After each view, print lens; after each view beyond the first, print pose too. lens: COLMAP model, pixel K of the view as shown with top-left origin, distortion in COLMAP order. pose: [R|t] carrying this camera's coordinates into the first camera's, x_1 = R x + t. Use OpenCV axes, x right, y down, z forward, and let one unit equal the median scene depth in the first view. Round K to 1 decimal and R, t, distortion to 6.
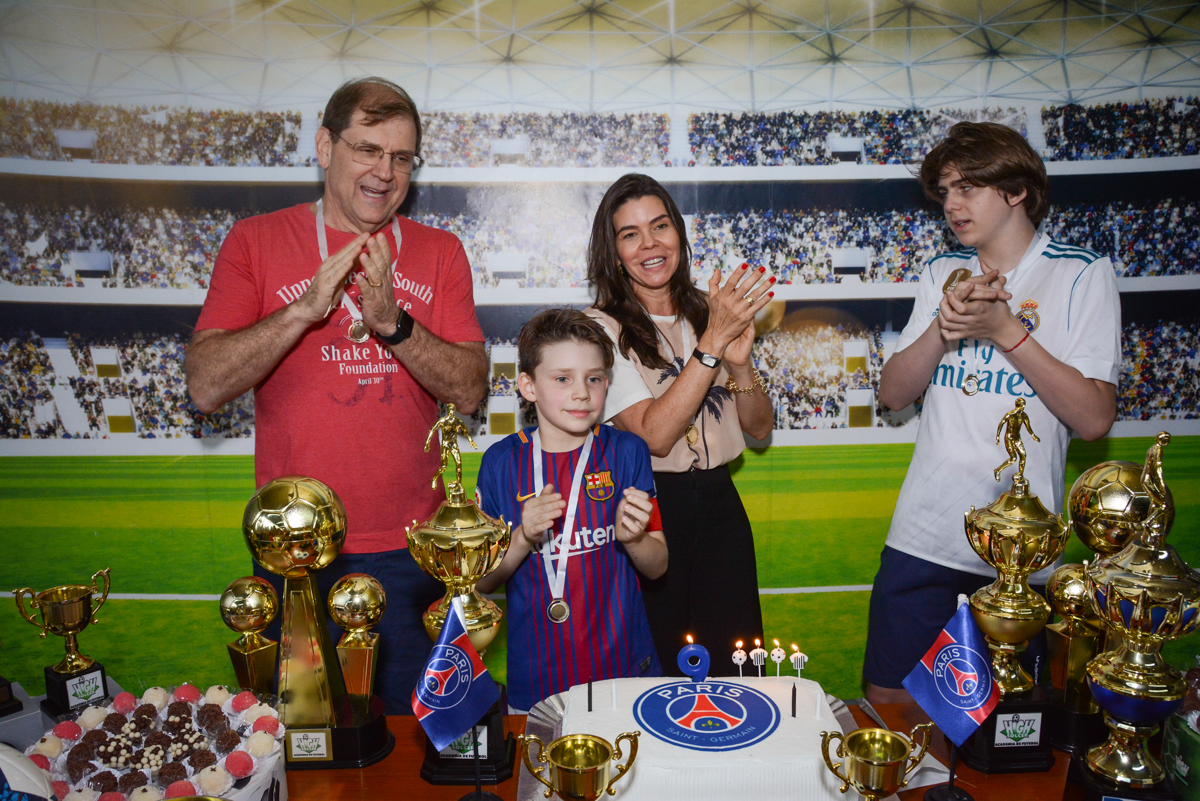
lens RADIAL K [[1108.2, 0, 594.5], [0, 1108.2, 404.4], [0, 0, 1]] dist [-0.149189, 0.116411]
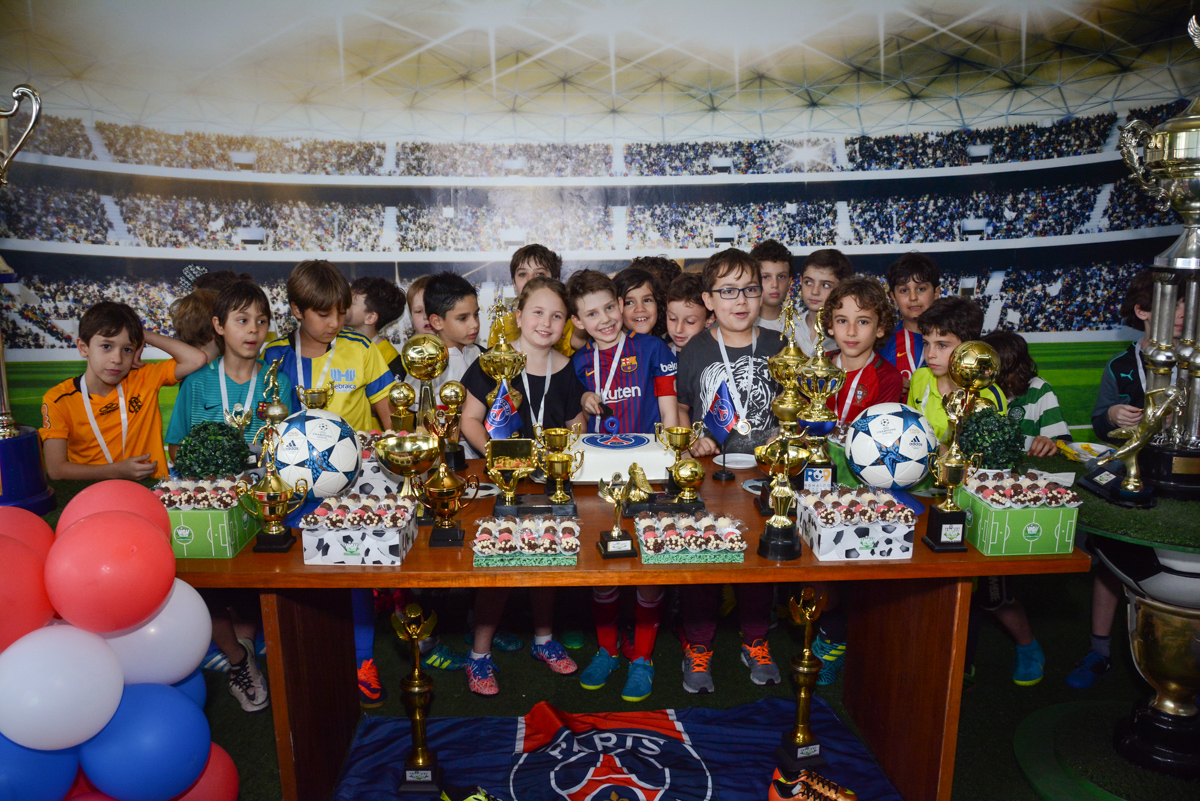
lens RADIAL K [[1085.8, 0, 600.0], [0, 1085.8, 397.2], [0, 0, 1]] dist [-0.117025, -0.005046]
pose [[0.999689, -0.003080, 0.024752, 0.009104], [0.002599, 0.999808, 0.019445, 0.080080], [-0.024807, -0.019375, 0.999505, -0.606849]]
